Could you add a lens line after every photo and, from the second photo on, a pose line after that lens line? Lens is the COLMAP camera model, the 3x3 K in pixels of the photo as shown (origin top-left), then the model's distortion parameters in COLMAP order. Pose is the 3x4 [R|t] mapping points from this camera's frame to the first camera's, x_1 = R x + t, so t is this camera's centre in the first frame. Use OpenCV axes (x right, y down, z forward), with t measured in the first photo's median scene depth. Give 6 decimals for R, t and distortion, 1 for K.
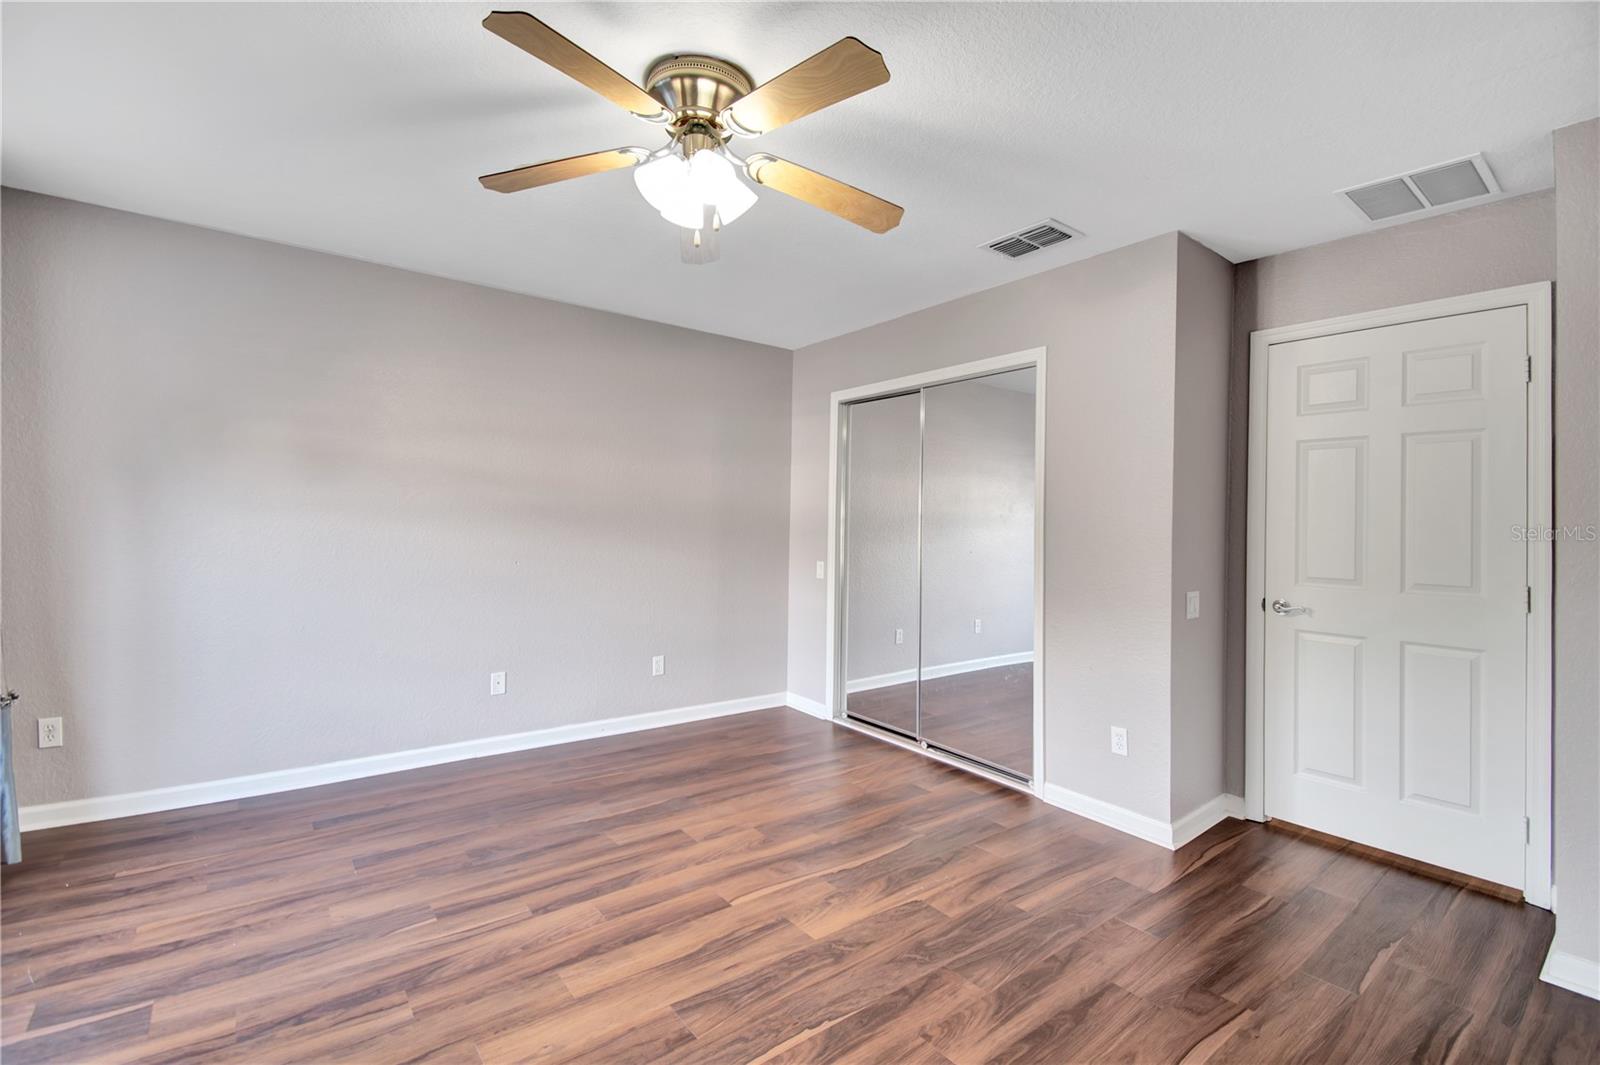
lens RADIAL K [[716.5, 0, 802.1], [0, 716.5, 517.8], [0, 0, 1]] dist [0.032788, -0.029087]
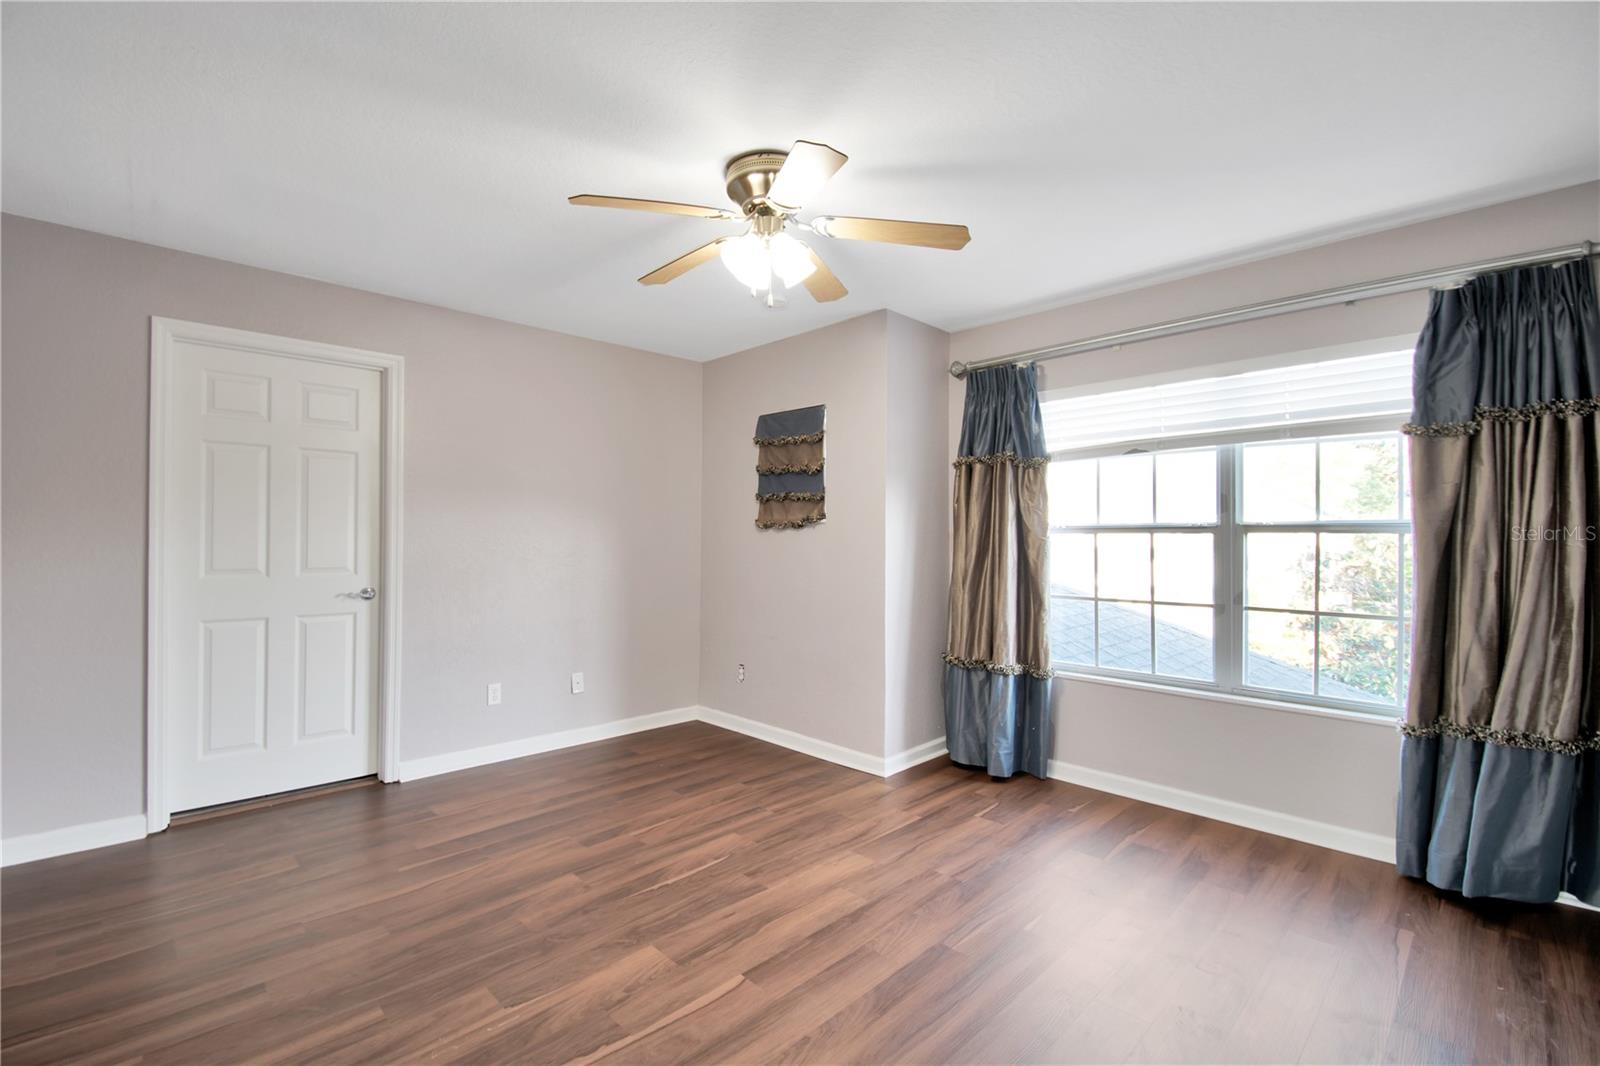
lens RADIAL K [[716.5, 0, 802.1], [0, 716.5, 518.3], [0, 0, 1]] dist [0.032788, -0.029087]
pose [[-0.992928, -0.025950, -0.115850, -0.052533], [-0.022159, 0.999180, -0.033894, 0.011337], [0.116634, -0.031087, -0.992688, 1.834777]]
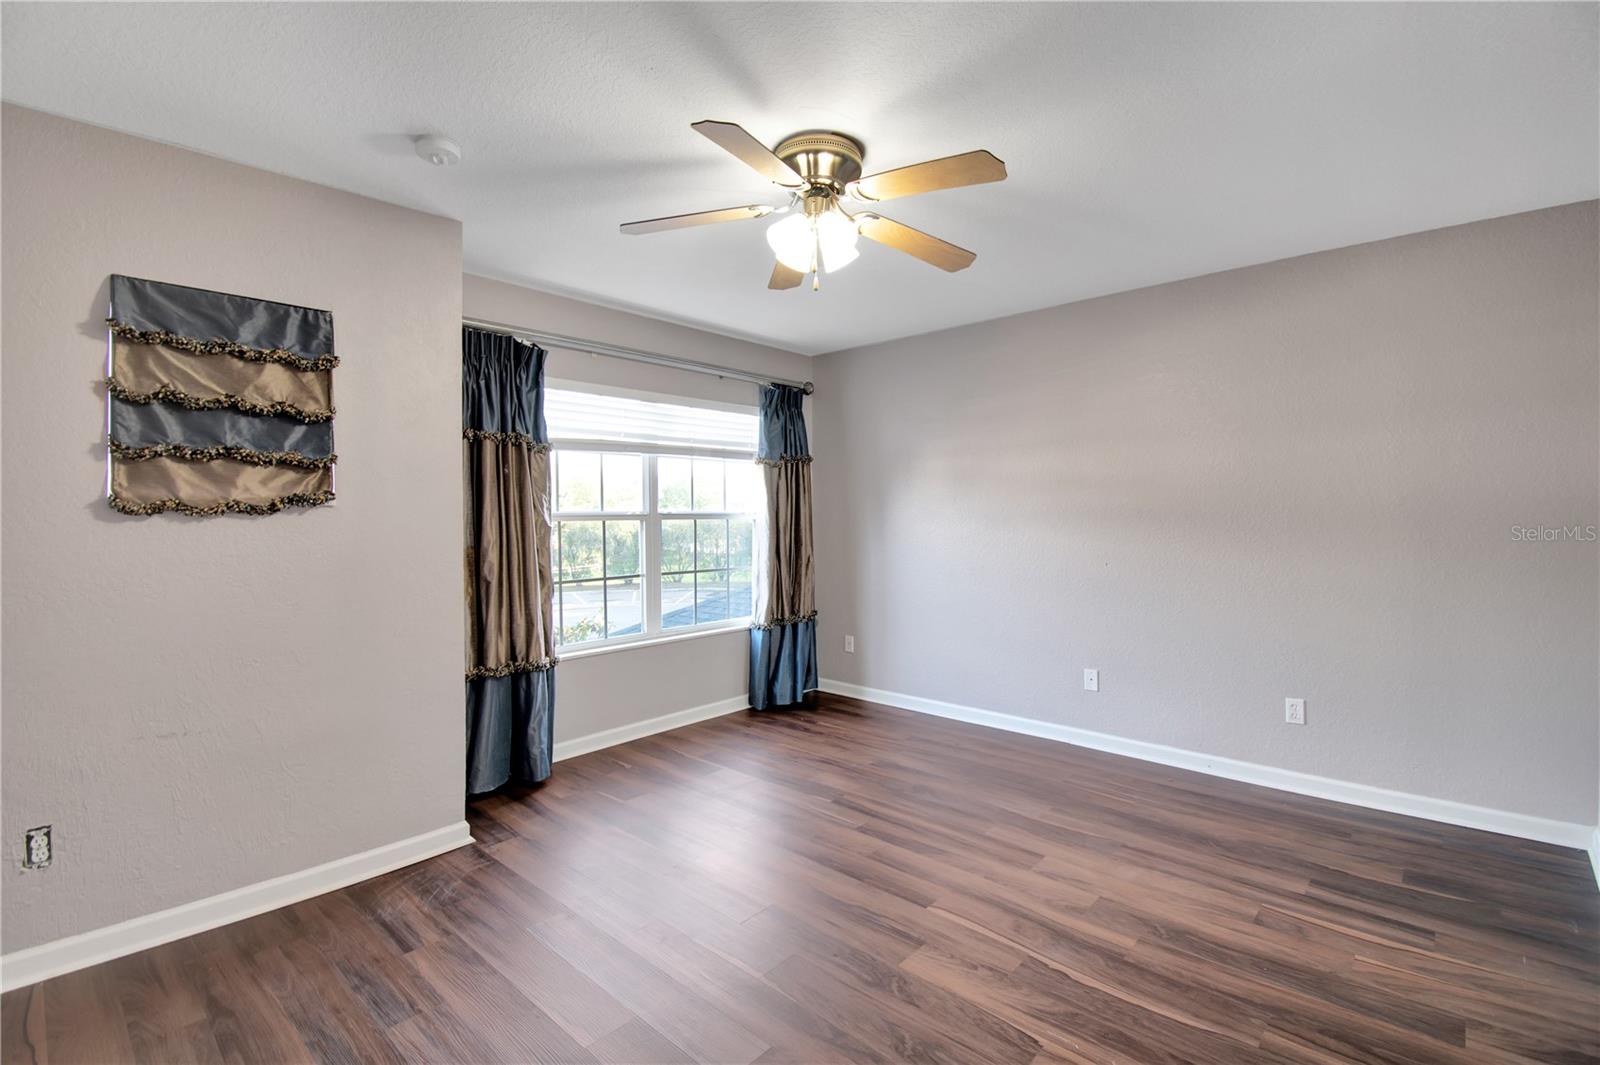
lens RADIAL K [[716.5, 0, 802.1], [0, 716.5, 517.8], [0, 0, 1]] dist [0.032788, -0.029087]
pose [[0.171550, -0.022609, -0.984916, 0.841657], [0.017136, 0.999654, -0.019962, 0.013047], [0.985026, -0.013453, 0.171878, 0.644368]]
